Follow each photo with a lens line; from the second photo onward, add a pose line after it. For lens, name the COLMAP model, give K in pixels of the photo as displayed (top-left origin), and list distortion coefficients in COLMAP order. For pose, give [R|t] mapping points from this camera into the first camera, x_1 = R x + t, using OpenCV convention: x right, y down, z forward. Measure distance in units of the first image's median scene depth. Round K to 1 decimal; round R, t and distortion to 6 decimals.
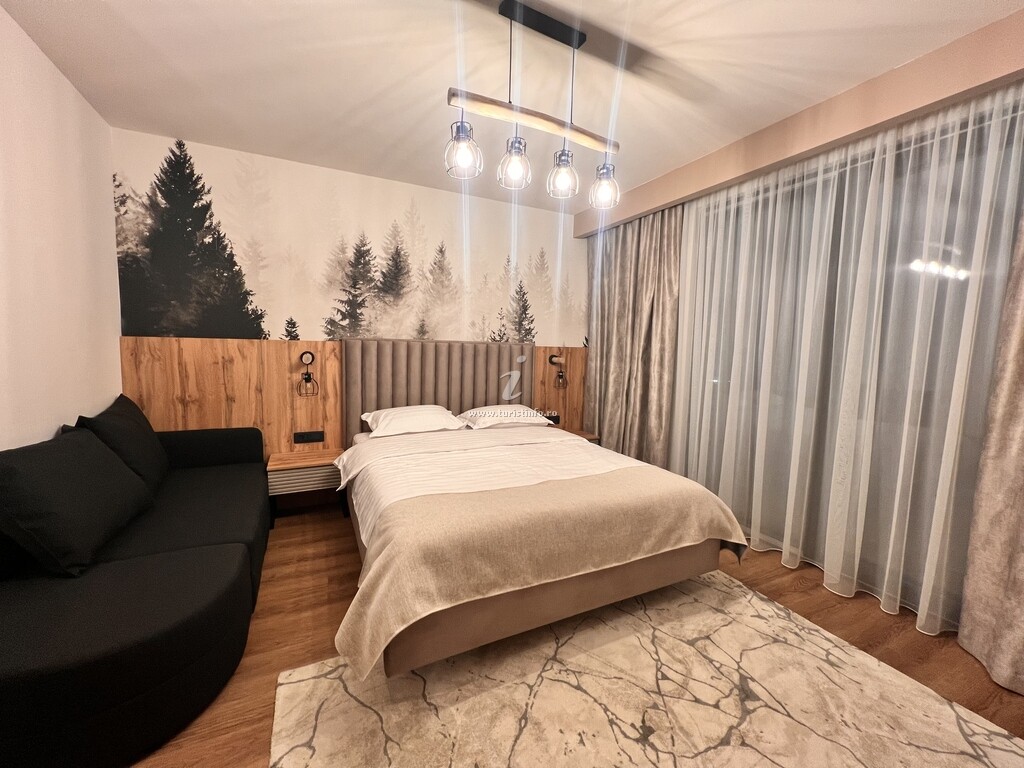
lens RADIAL K [[409.2, 0, 509.0], [0, 409.2, 383.2], [0, 0, 1]] dist [0.001302, 0.000000]
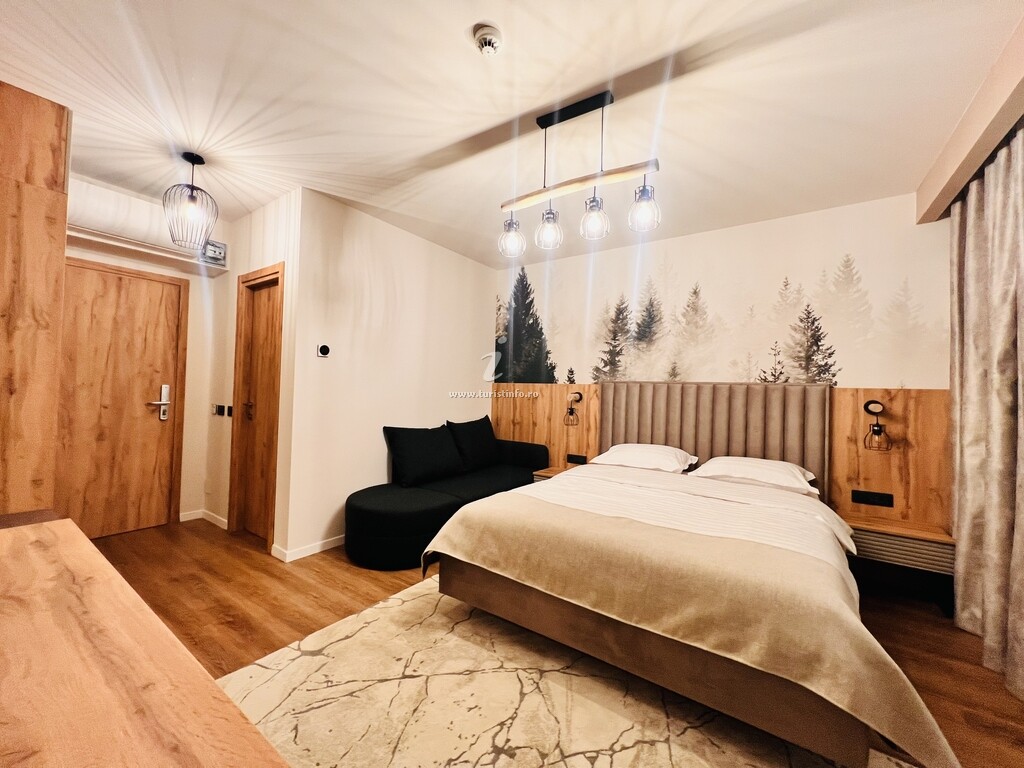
lens RADIAL K [[409.2, 0, 509.0], [0, 409.2, 383.2], [0, 0, 1]] dist [0.001302, 0.000000]
pose [[0.477538, -0.026973, -0.878197, 0.551981], [-0.097114, 0.991784, -0.083270, 0.023808], [0.873228, 0.125049, 0.470995, 0.192031]]
